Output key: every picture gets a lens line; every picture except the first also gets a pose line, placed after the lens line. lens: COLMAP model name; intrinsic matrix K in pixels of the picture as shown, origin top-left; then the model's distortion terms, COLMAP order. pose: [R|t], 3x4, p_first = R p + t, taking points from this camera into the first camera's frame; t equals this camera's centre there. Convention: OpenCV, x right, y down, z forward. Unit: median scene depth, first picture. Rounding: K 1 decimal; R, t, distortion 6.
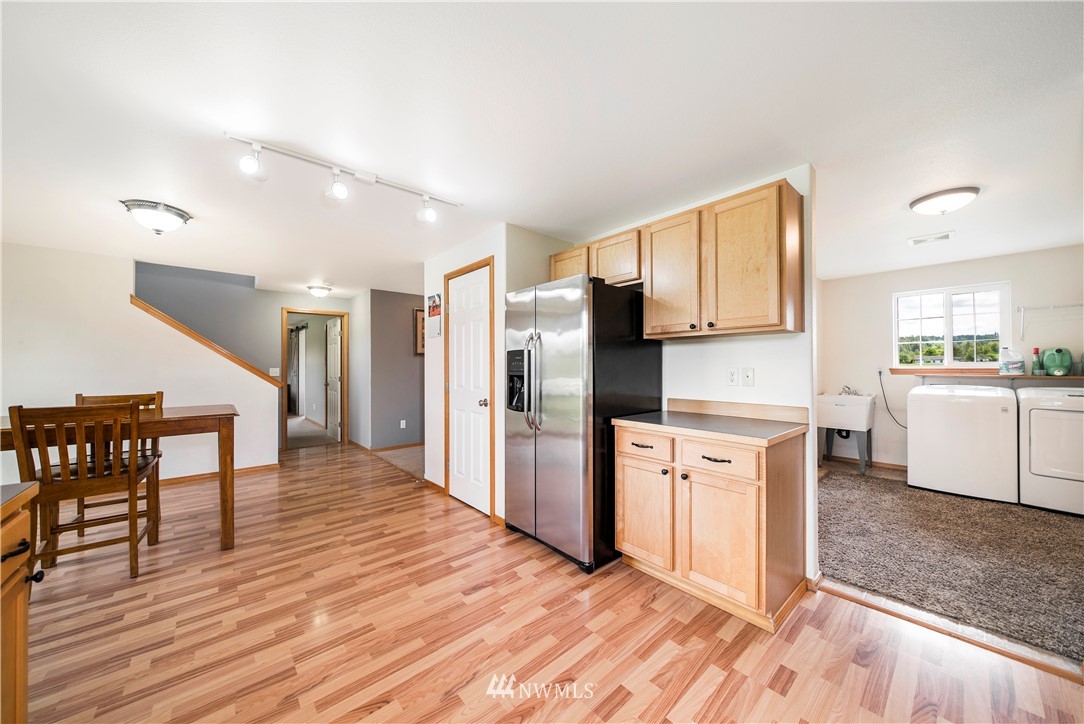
lens RADIAL K [[377.8, 0, 542.7], [0, 377.8, 365.7], [0, 0, 1]] dist [-0.003289, -0.000252]
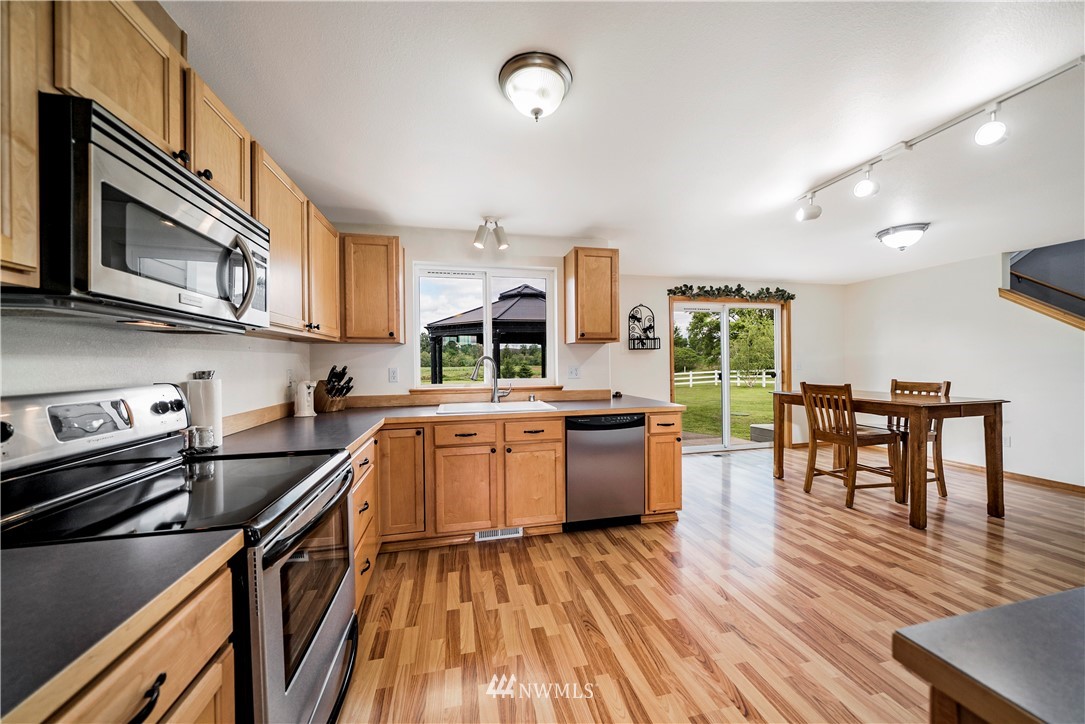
lens RADIAL K [[378.2, 0, 545.0], [0, 378.2, 363.2], [0, 0, 1]] dist [-0.003289, -0.000252]
pose [[-0.482595, 0.005929, -0.875824, 0.613779], [0.017392, 0.999845, -0.002815, -0.001525], [0.875671, -0.016591, -0.482623, 0.584316]]
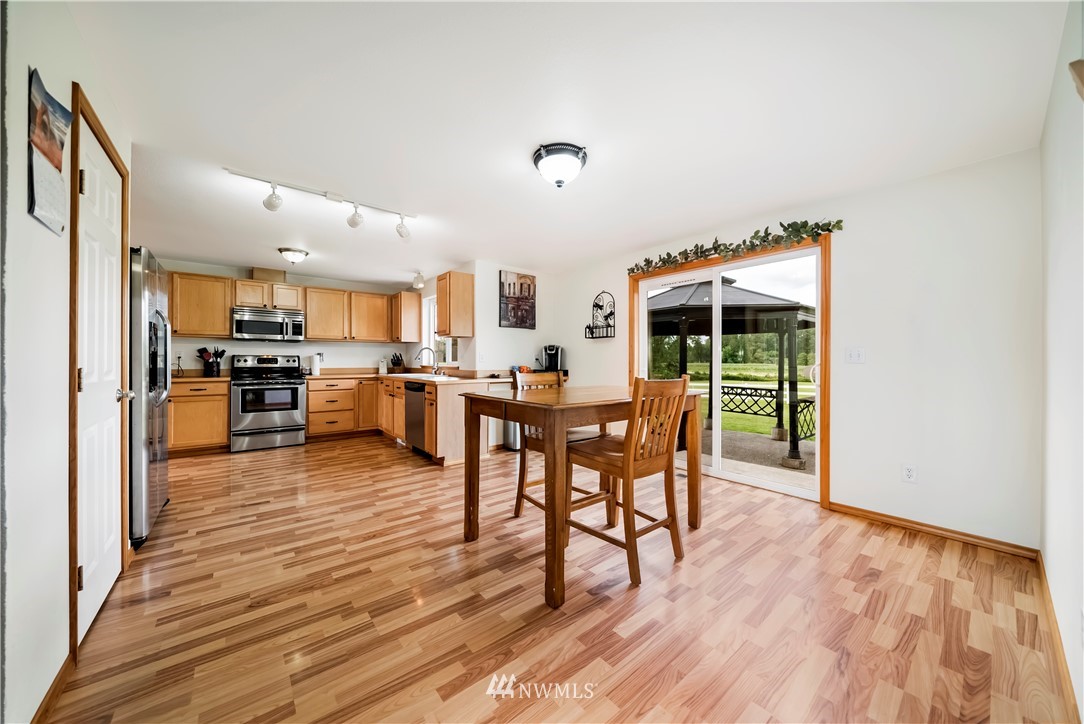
lens RADIAL K [[377.8, 0, 546.9], [0, 377.8, 360.3], [0, 0, 1]] dist [-0.003289, -0.000252]
pose [[-0.999572, -0.001505, 0.029205, -1.040545], [-0.001608, 0.999993, -0.003501, 0.046840], [-0.029200, -0.003546, -0.999567, 1.905823]]
